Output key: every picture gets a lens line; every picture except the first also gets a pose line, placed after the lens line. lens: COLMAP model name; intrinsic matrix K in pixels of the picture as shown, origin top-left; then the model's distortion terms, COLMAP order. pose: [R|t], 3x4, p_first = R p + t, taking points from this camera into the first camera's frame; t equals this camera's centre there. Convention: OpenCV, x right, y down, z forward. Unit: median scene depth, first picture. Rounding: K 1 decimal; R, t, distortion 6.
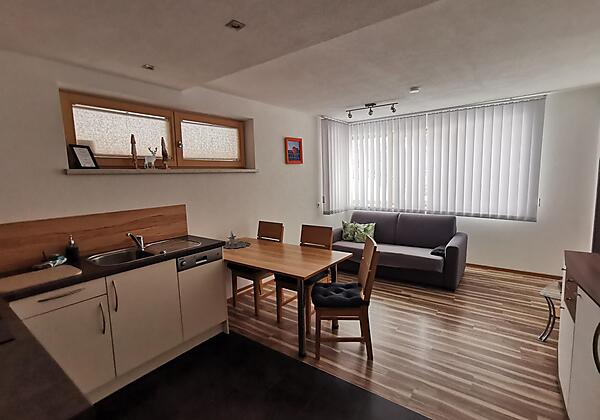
lens RADIAL K [[289.3, 0, 300.3], [0, 289.3, 208.6], [0, 0, 1]] dist [0.007150, 0.002951]
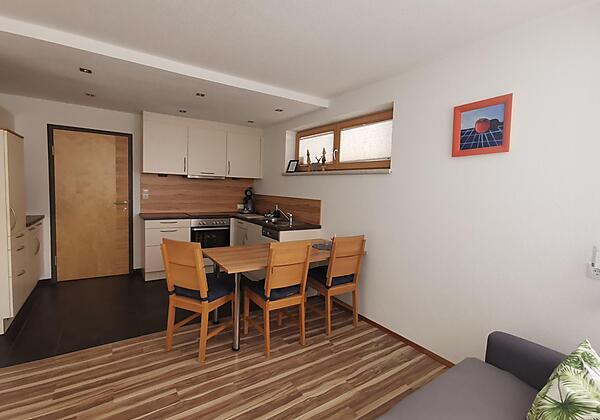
lens RADIAL K [[289.3, 0, 302.2], [0, 289.3, 206.8], [0, 0, 1]] dist [0.007150, 0.002951]
pose [[-0.335803, 0.078913, -0.938621, 0.751446], [-0.140865, 0.981071, 0.132878, -0.130408], [0.931340, 0.176840, -0.318330, 1.259140]]
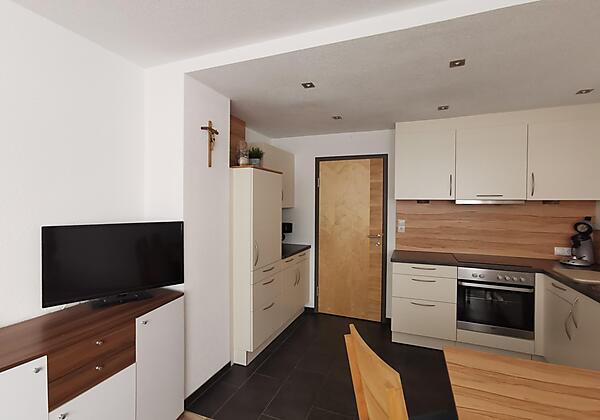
lens RADIAL K [[289.3, 0, 301.9], [0, 289.3, 206.7], [0, 0, 1]] dist [0.007150, 0.002951]
pose [[-0.965410, 0.025316, -0.259504, 0.516608], [-0.011176, 0.990342, 0.138193, -0.124656], [0.260497, 0.136313, -0.955804, 1.138560]]
